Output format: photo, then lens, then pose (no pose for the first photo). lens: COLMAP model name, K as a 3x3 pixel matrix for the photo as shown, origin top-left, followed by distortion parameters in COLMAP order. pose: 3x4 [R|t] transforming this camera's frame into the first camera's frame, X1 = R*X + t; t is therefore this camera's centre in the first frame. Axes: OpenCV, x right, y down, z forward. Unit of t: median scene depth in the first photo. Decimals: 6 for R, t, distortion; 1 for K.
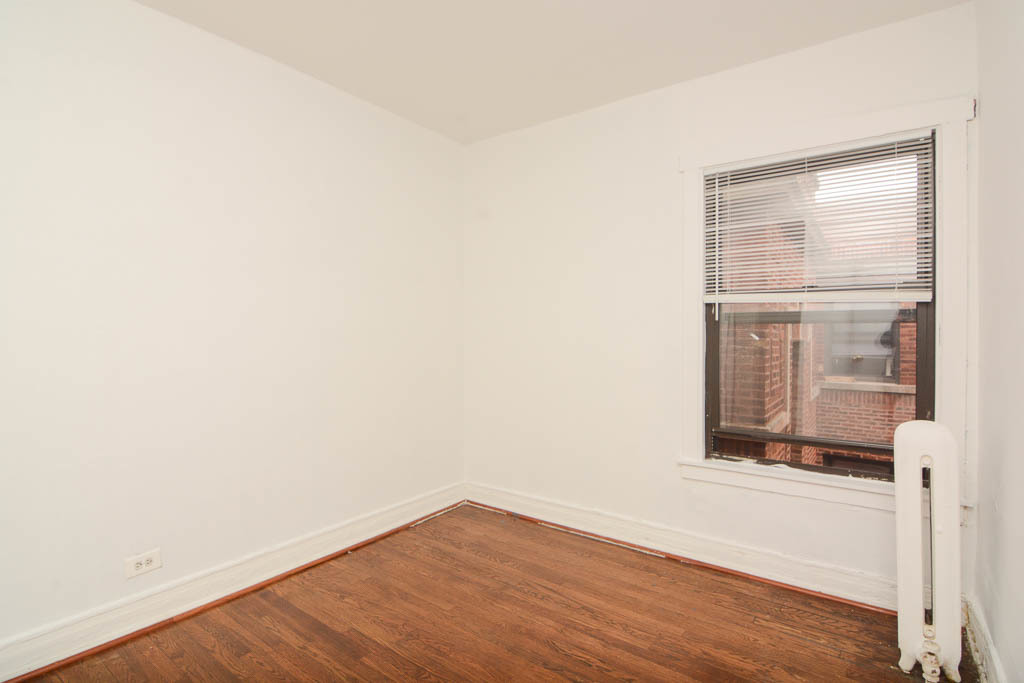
lens RADIAL K [[527.6, 0, 508.5], [0, 527.6, 322.0], [0, 0, 1]] dist [-0.005878, -0.009501]
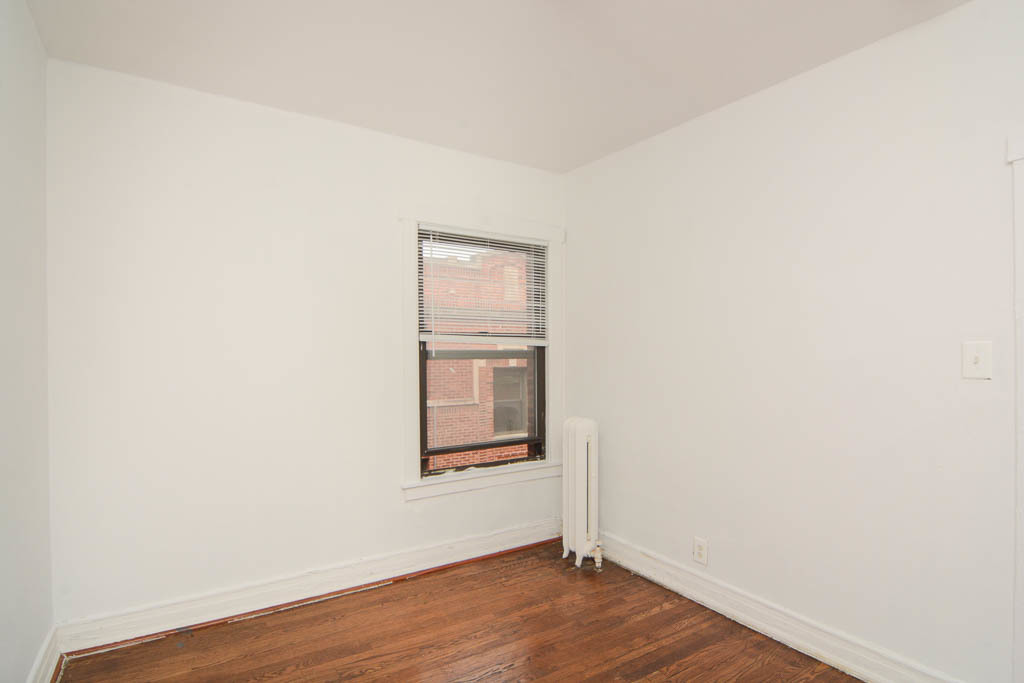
lens RADIAL K [[527.6, 0, 504.8], [0, 527.6, 346.3], [0, 0, 1]] dist [-0.005878, -0.009501]
pose [[0.331636, 0.020638, 0.943182, -0.673780], [-0.005685, 0.999786, -0.019877, -0.003749], [-0.943390, 0.001230, 0.331682, 0.473306]]
